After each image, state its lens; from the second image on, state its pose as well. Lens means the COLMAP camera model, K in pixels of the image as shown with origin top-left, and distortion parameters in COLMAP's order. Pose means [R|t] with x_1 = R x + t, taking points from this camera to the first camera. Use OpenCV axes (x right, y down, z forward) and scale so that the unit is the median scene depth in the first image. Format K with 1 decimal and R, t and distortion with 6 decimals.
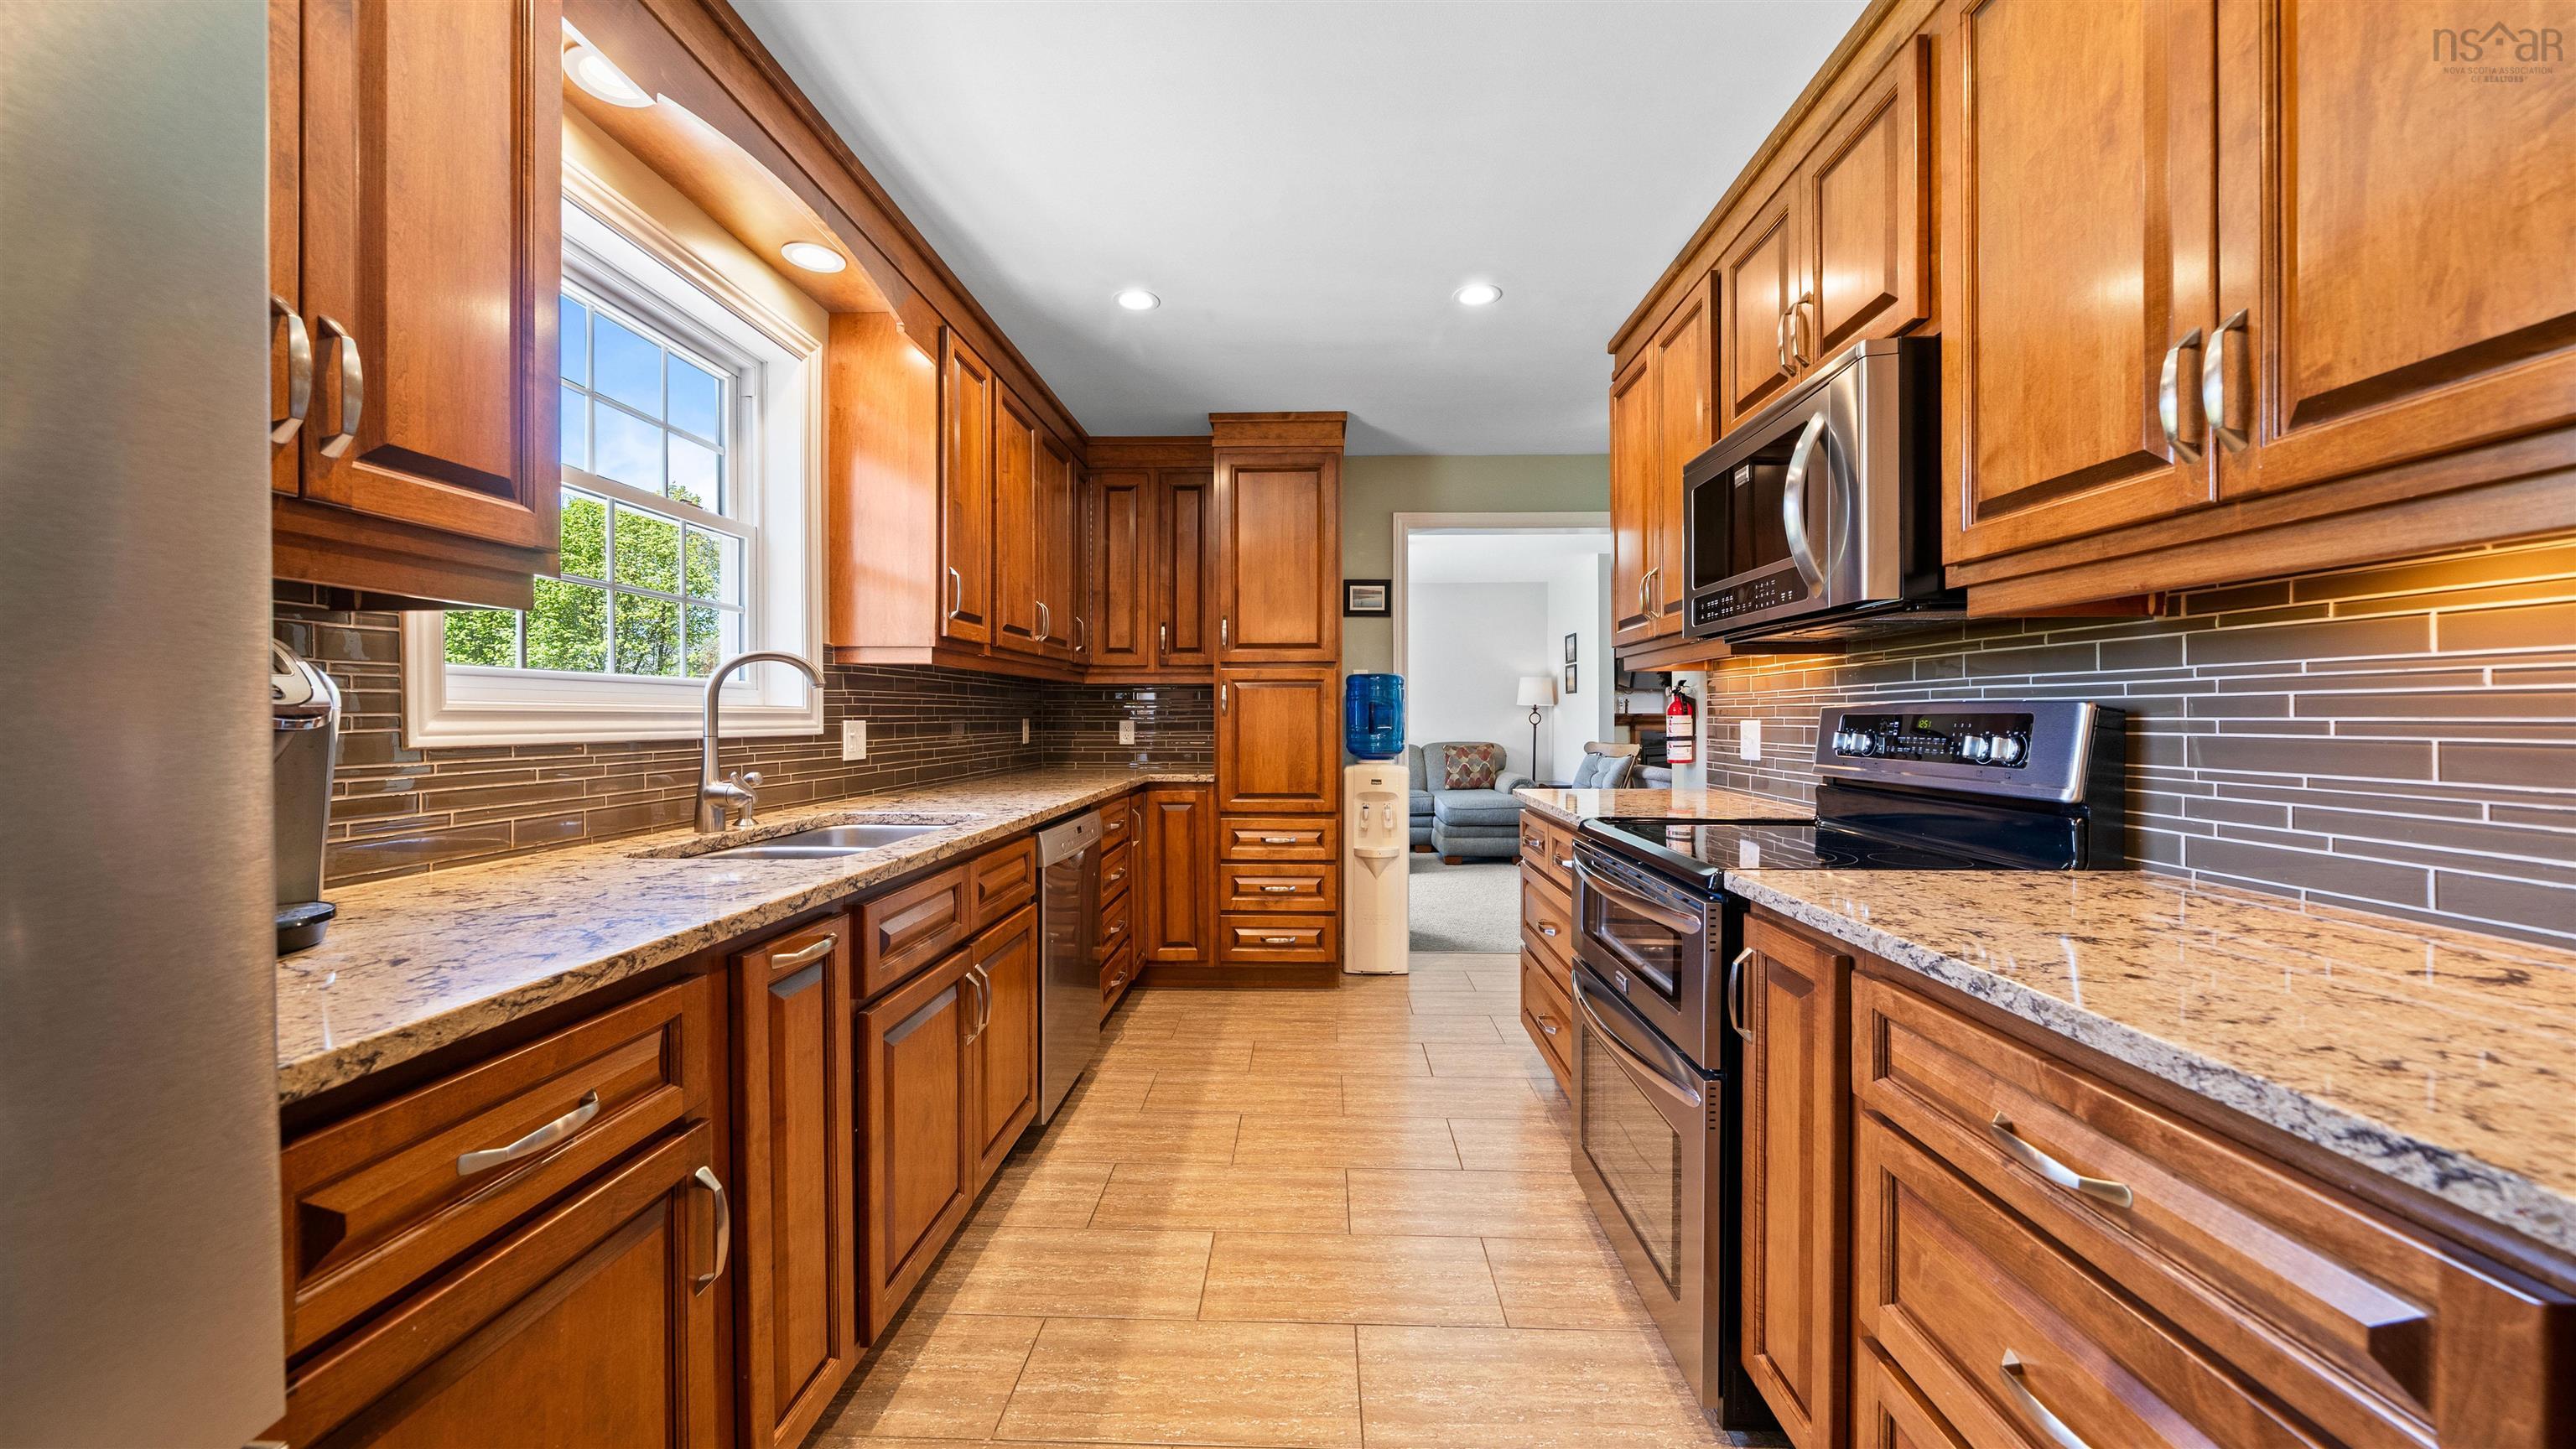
lens RADIAL K [[916.1, 0, 1288.0], [0, 916.1, 724.5], [0, 0, 1]] dist [0.010189, -0.000088]
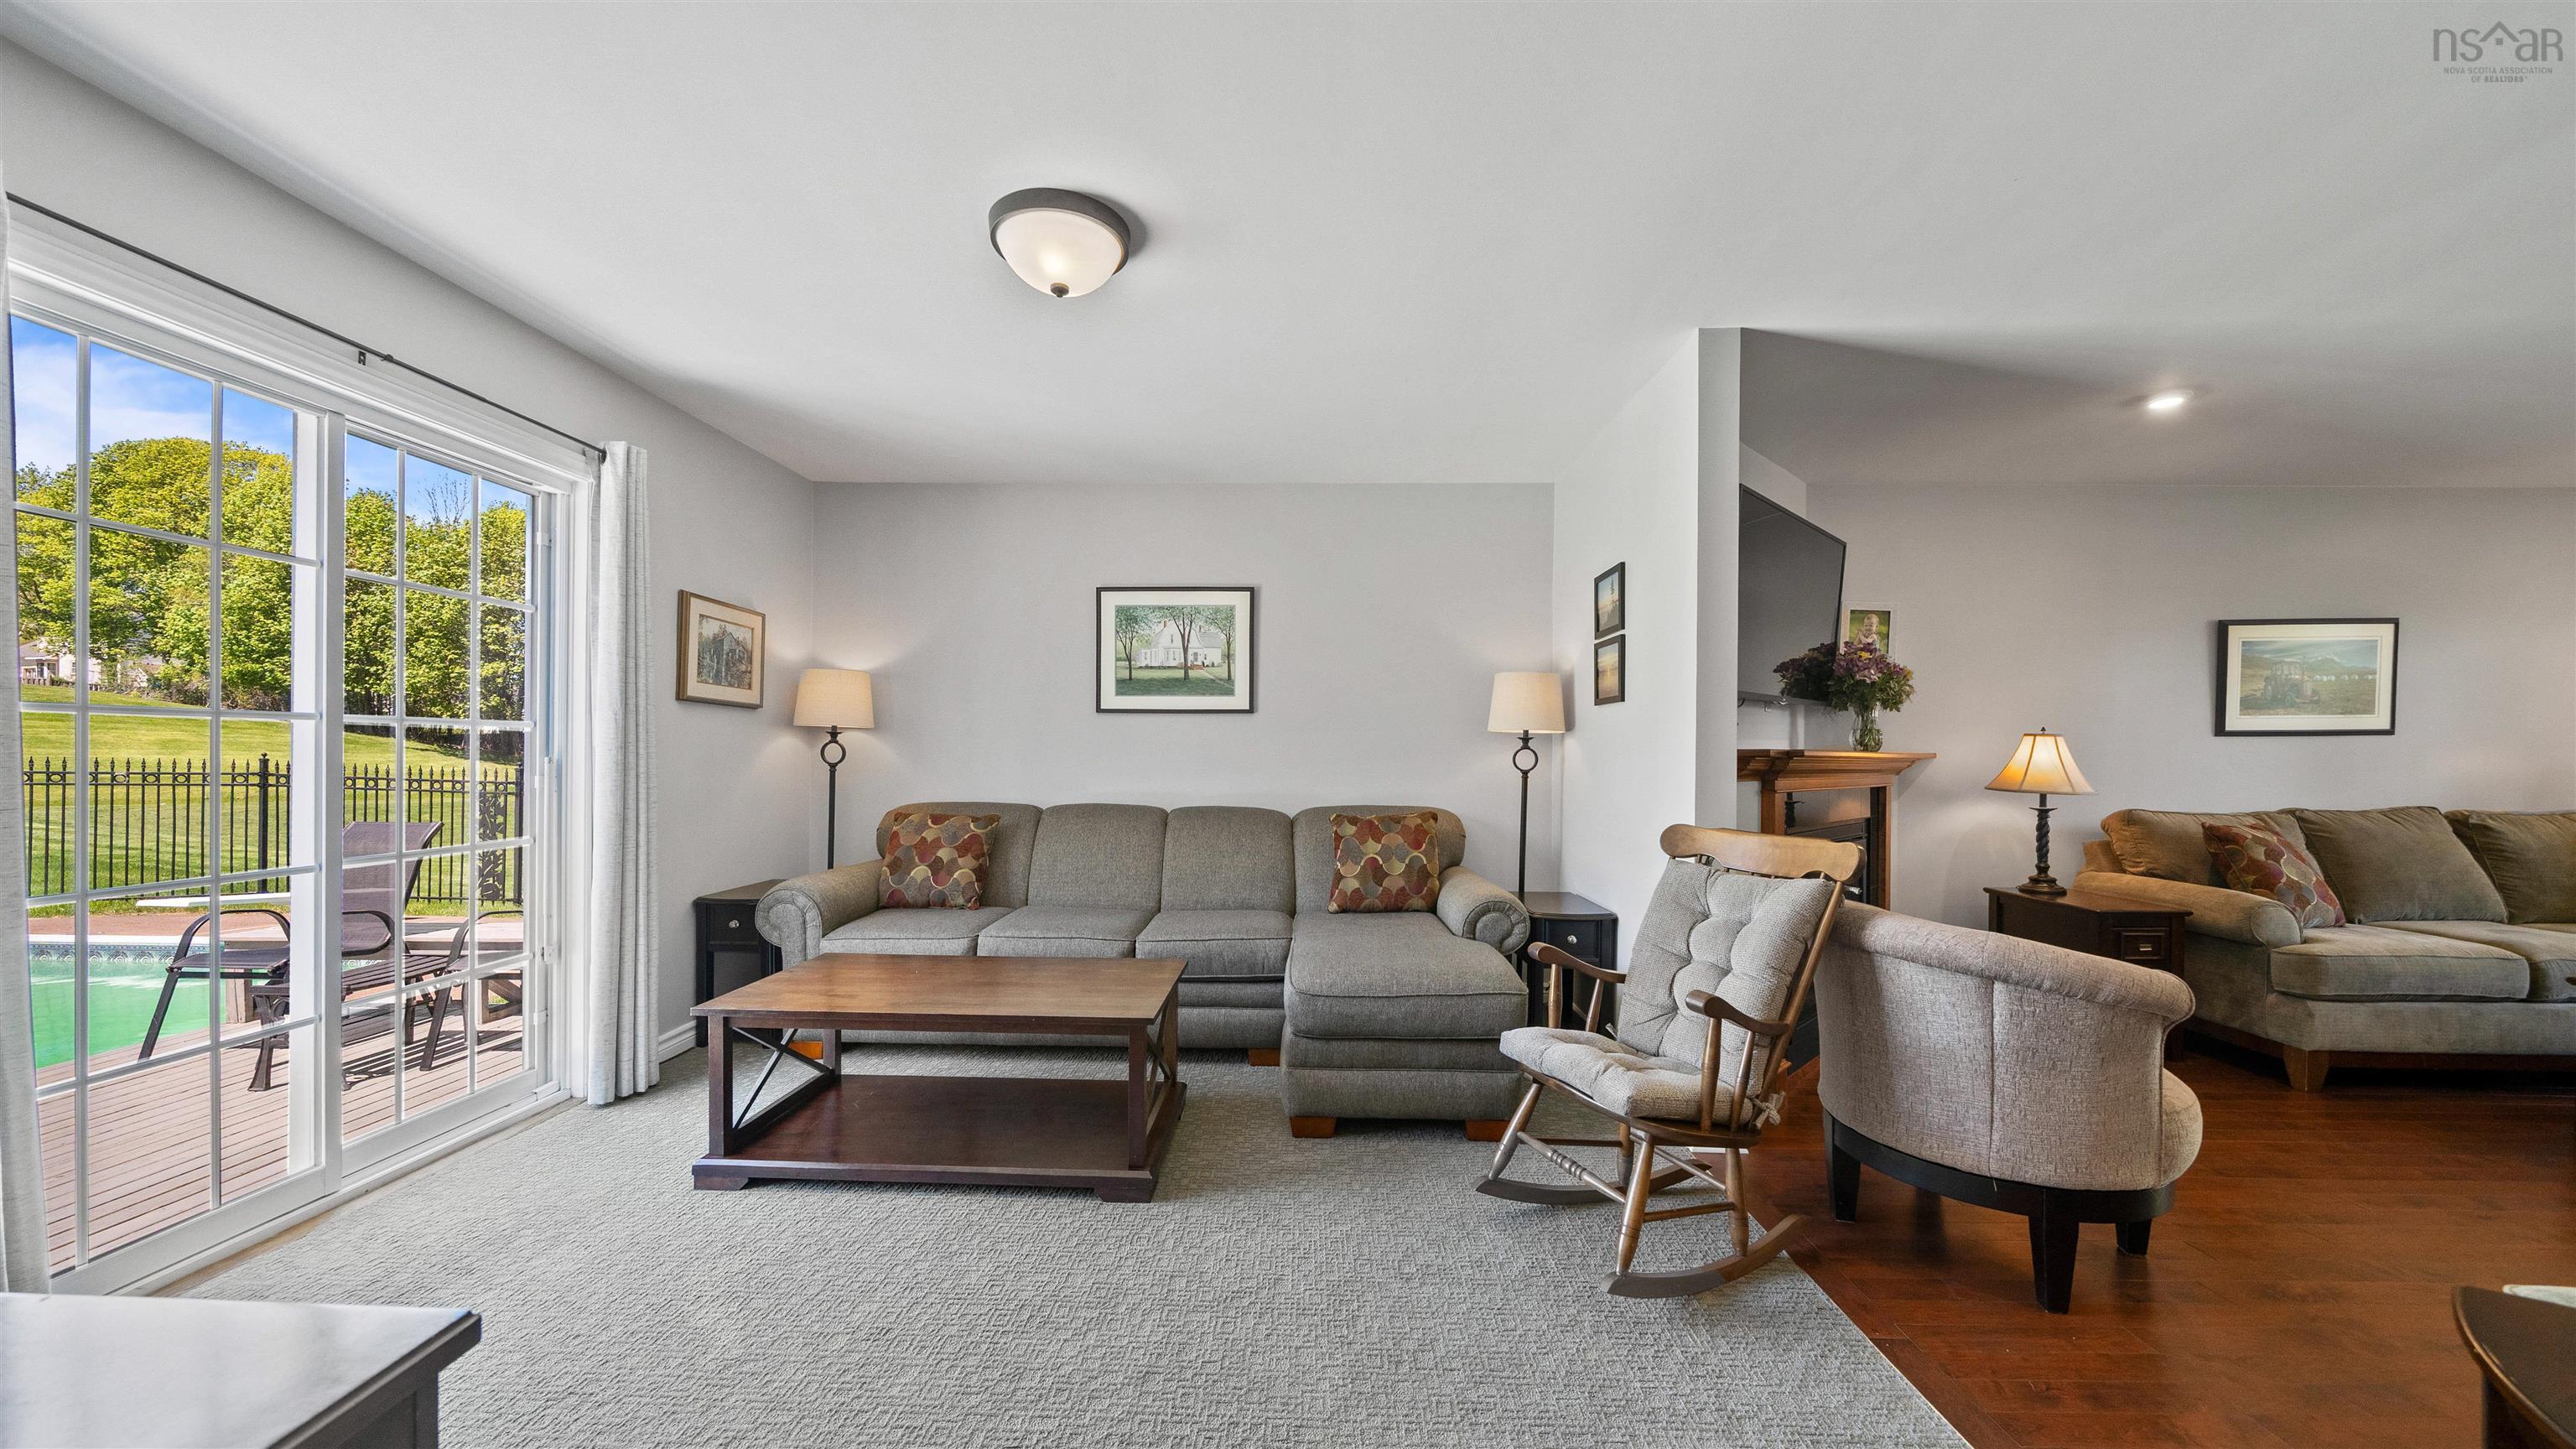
lens RADIAL K [[897.6, 0, 1280.9], [0, 897.6, 752.6], [0, 0, 1]] dist [-0.007243, -0.000056]
pose [[0.999909, 0.012922, 0.003942, 0.062408], [-0.012887, 0.999877, -0.008986, -0.001877], [-0.004057, 0.008934, 0.999952, 0.237574]]
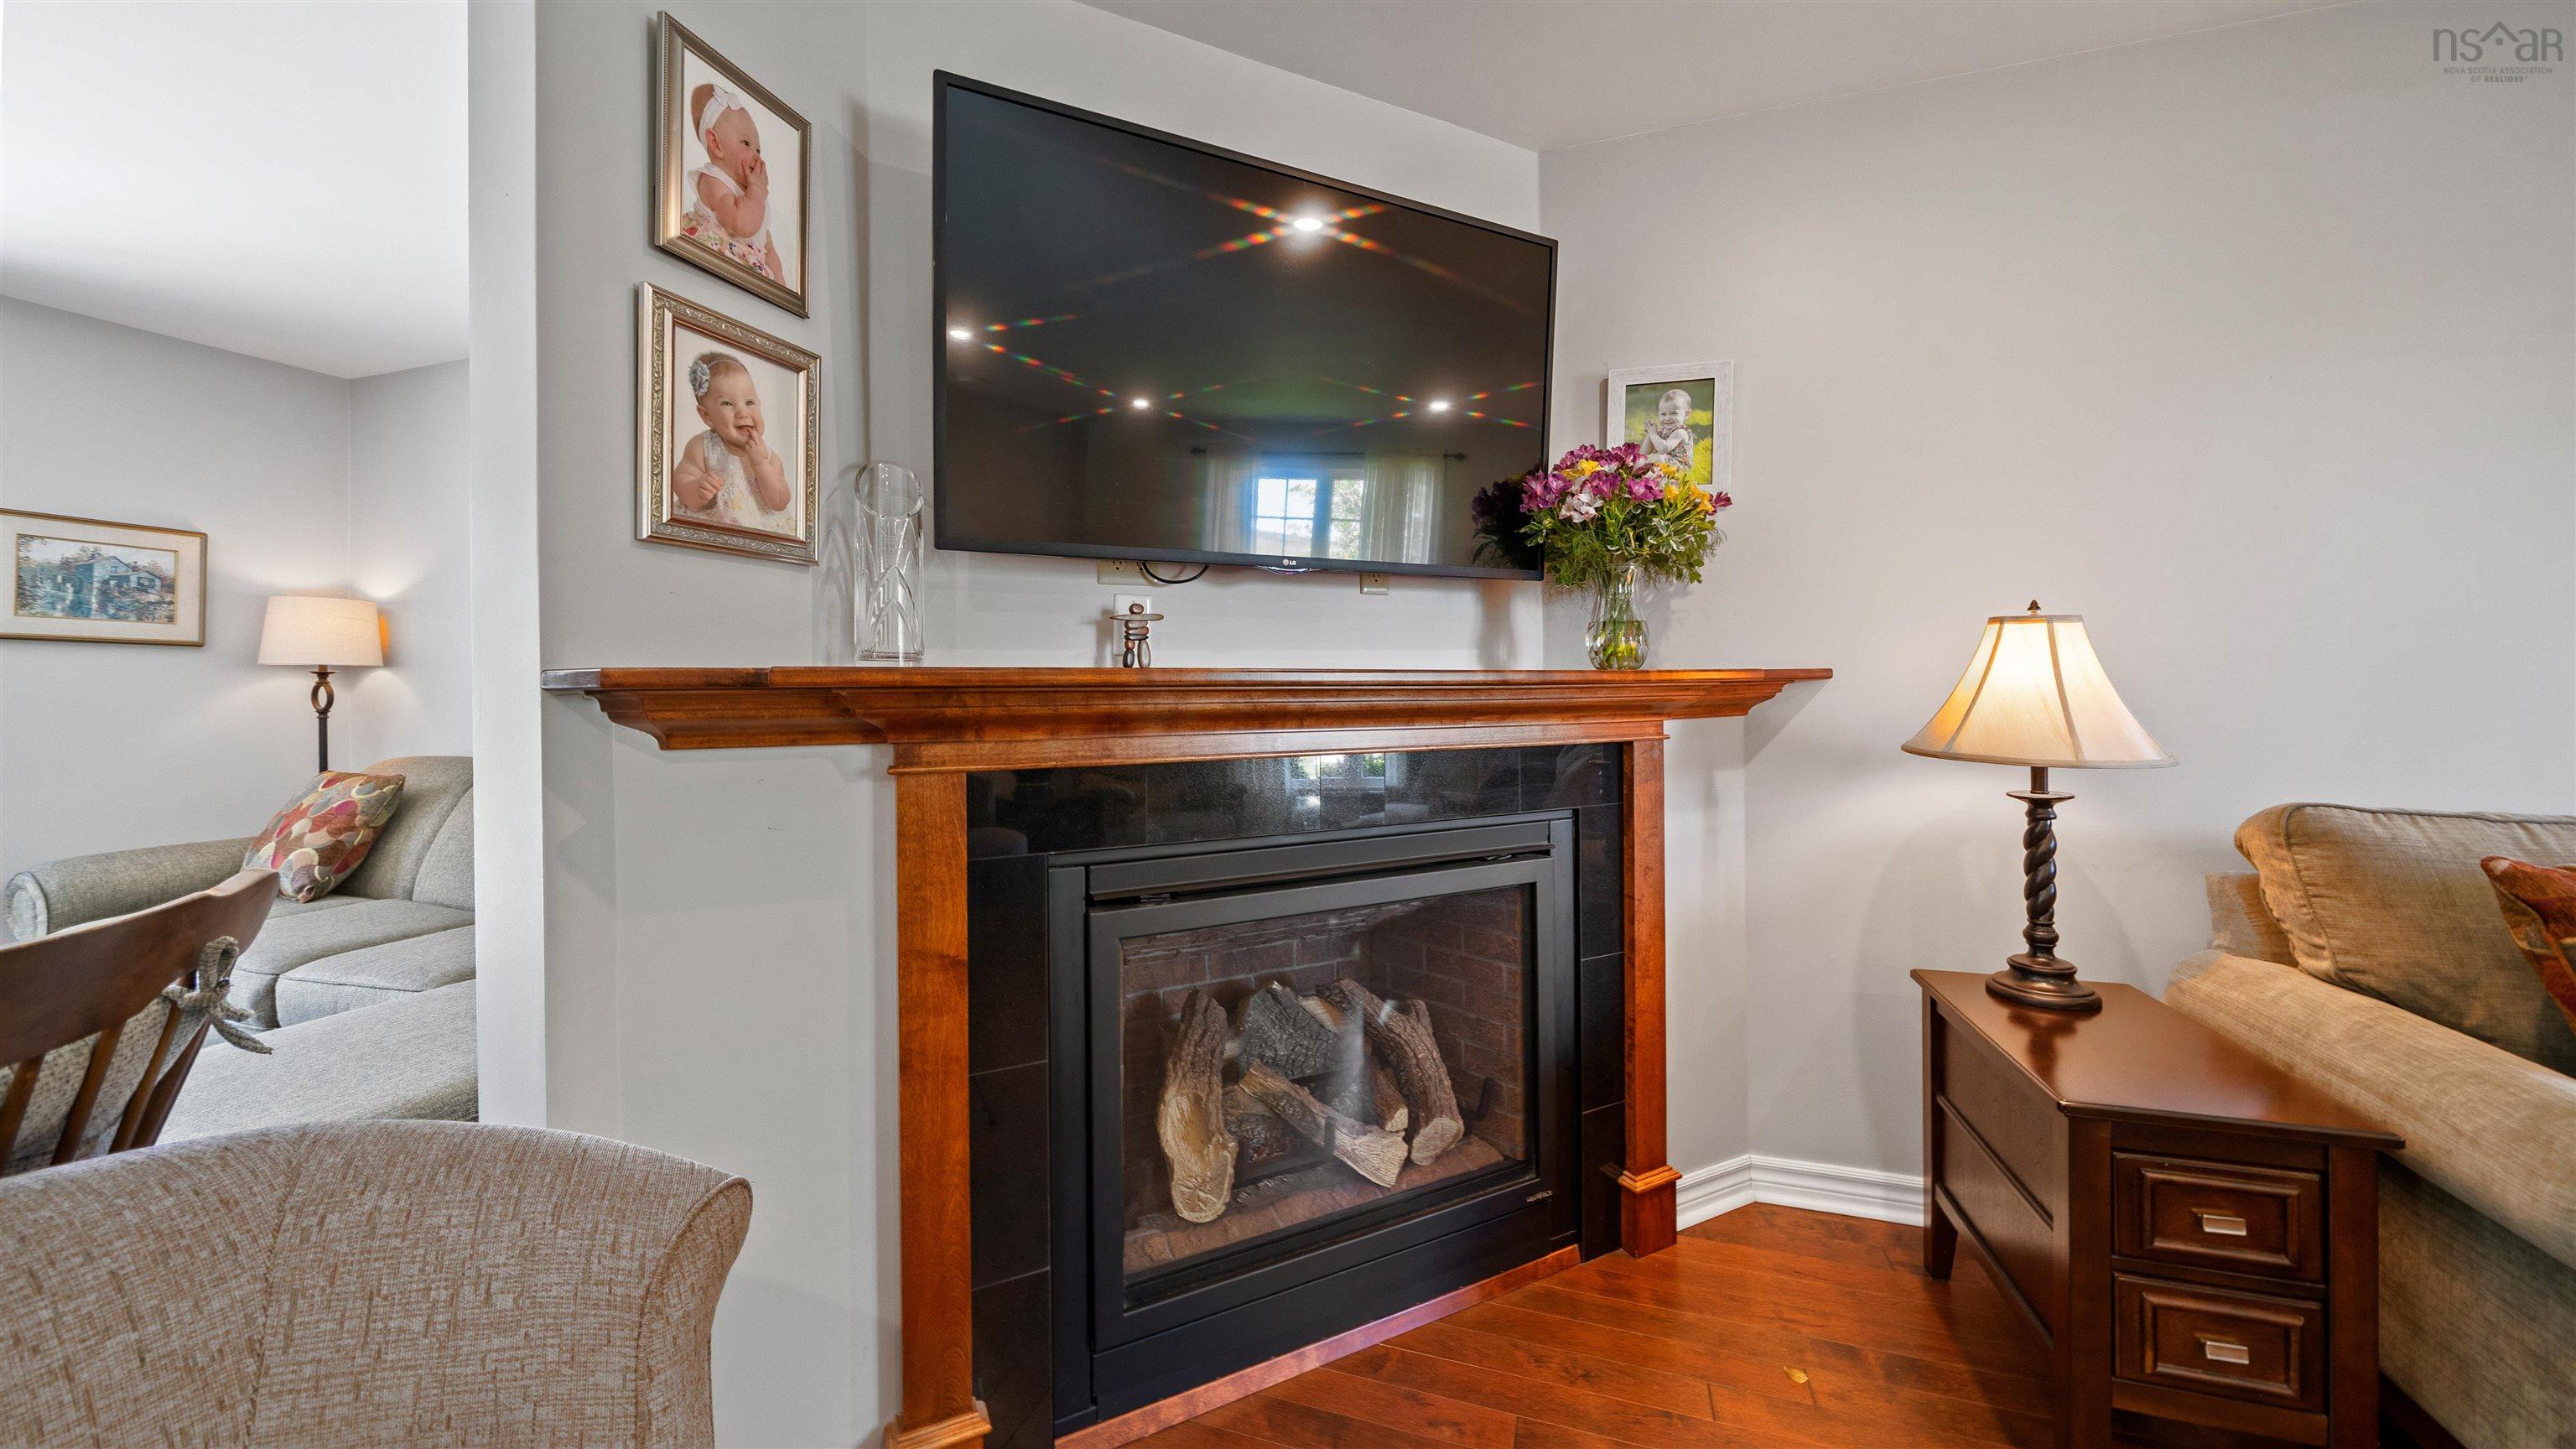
lens RADIAL K [[894.9, 0, 1282.4], [0, 894.9, 690.7], [0, 0, 1]] dist [-0.007447, -0.000003]
pose [[0.956500, -0.001574, -0.291729, 0.153767], [-0.000338, 0.999979, -0.006502, -0.002393], [0.291733, 0.006318, 0.956479, 0.308473]]
